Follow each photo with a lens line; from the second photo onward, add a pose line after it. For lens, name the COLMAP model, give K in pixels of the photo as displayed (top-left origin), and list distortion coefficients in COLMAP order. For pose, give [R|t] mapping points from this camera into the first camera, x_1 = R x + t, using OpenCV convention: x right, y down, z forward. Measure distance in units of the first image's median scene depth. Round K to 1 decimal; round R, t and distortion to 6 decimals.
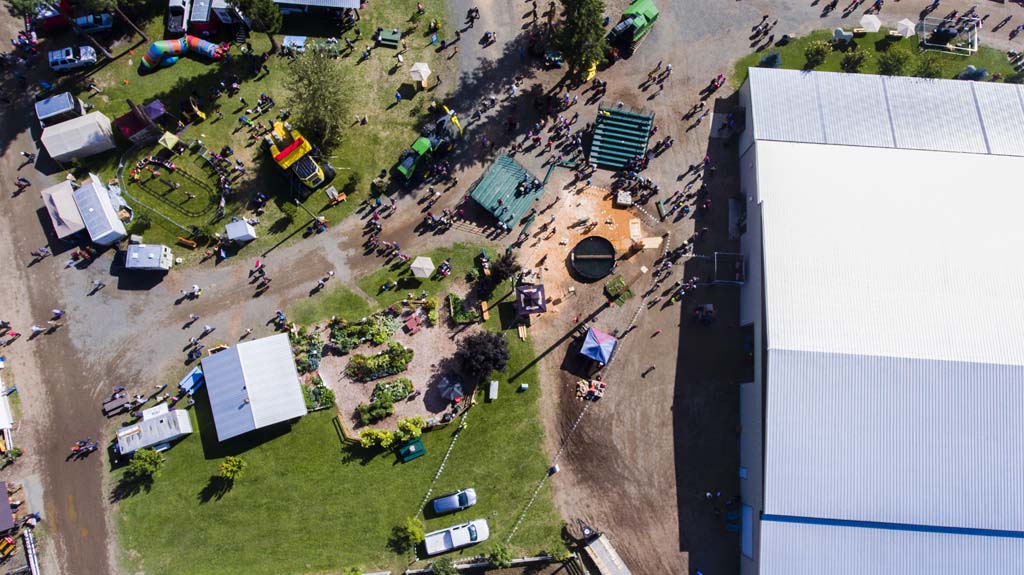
lens RADIAL K [[604.8, 0, 529.4], [0, 604.8, 290.9], [0, 0, 1]] dist [0.006392, -0.005163]
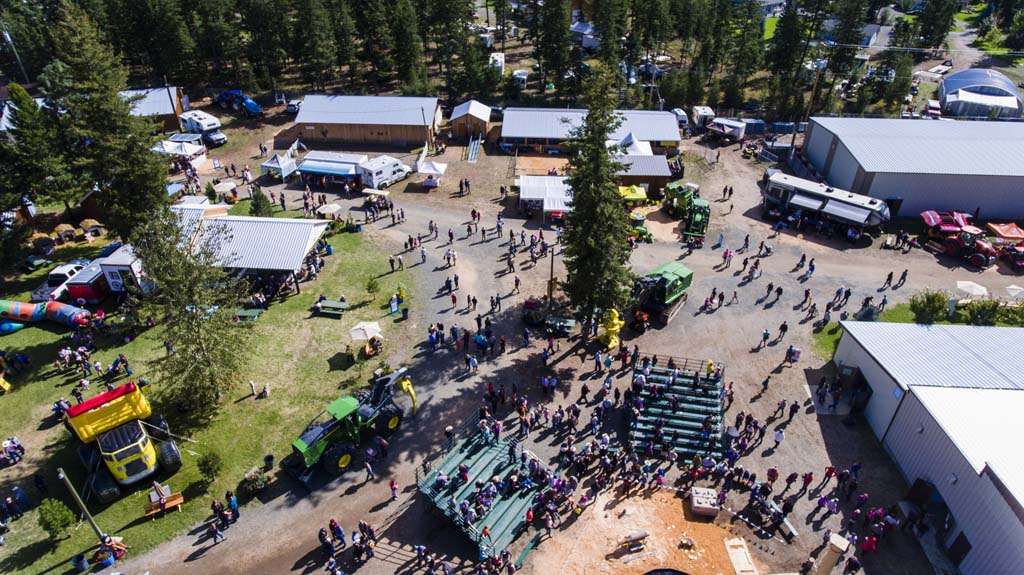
lens RADIAL K [[604.8, 0, 528.2], [0, 604.8, 287.7], [0, 0, 1]] dist [0.006392, -0.005163]
pose [[0.999790, -0.018158, 0.009463, -0.001707], [0.019425, 0.695023, -0.718725, 0.100087], [0.006474, 0.718758, 0.695230, 0.488006]]
